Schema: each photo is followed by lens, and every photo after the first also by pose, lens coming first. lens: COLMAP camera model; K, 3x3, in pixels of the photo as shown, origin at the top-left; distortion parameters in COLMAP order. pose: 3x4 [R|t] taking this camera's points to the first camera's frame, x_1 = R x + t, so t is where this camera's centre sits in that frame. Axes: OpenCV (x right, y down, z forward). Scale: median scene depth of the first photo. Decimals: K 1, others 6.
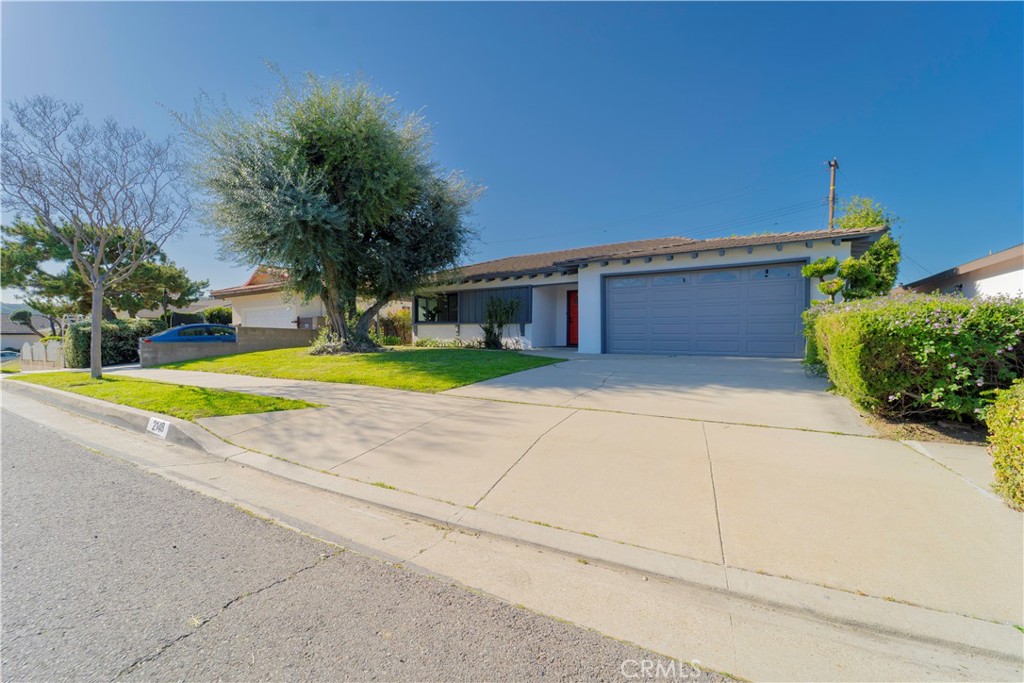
lens RADIAL K [[414.7, 0, 509.8], [0, 414.7, 344.5], [0, 0, 1]] dist [0.001260, -0.000422]
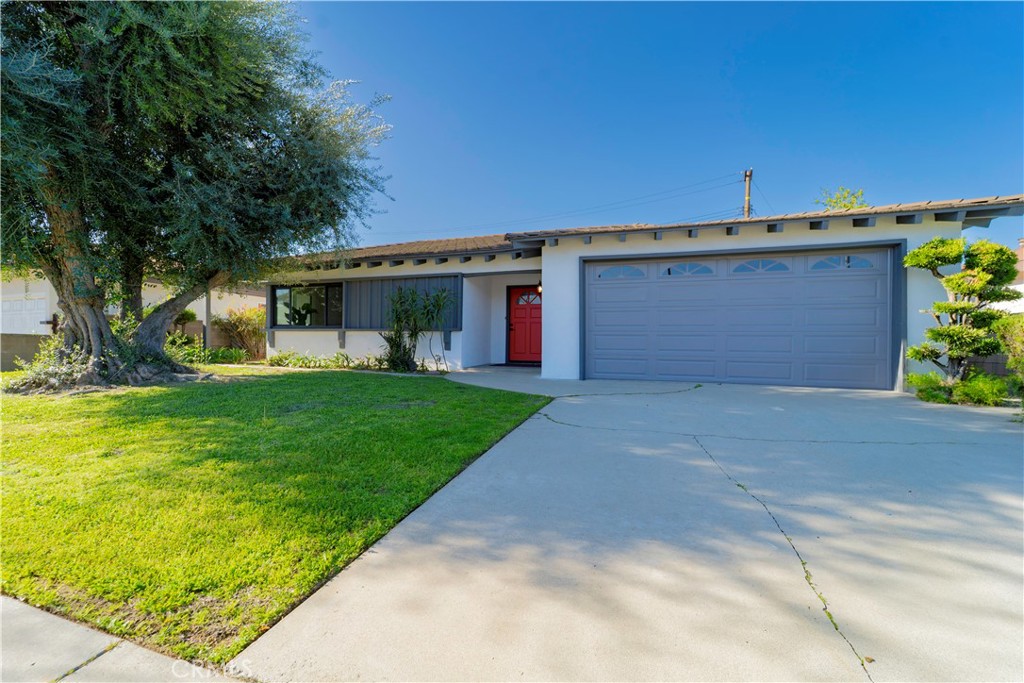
lens RADIAL K [[414.7, 0, 509.8], [0, 414.7, 344.5], [0, 0, 1]] dist [0.001260, -0.000422]
pose [[0.967068, 0.006015, 0.254447, -0.041723], [-0.001905, 0.999864, -0.016394, -0.019254], [-0.254511, 0.015370, 0.966948, 0.343083]]
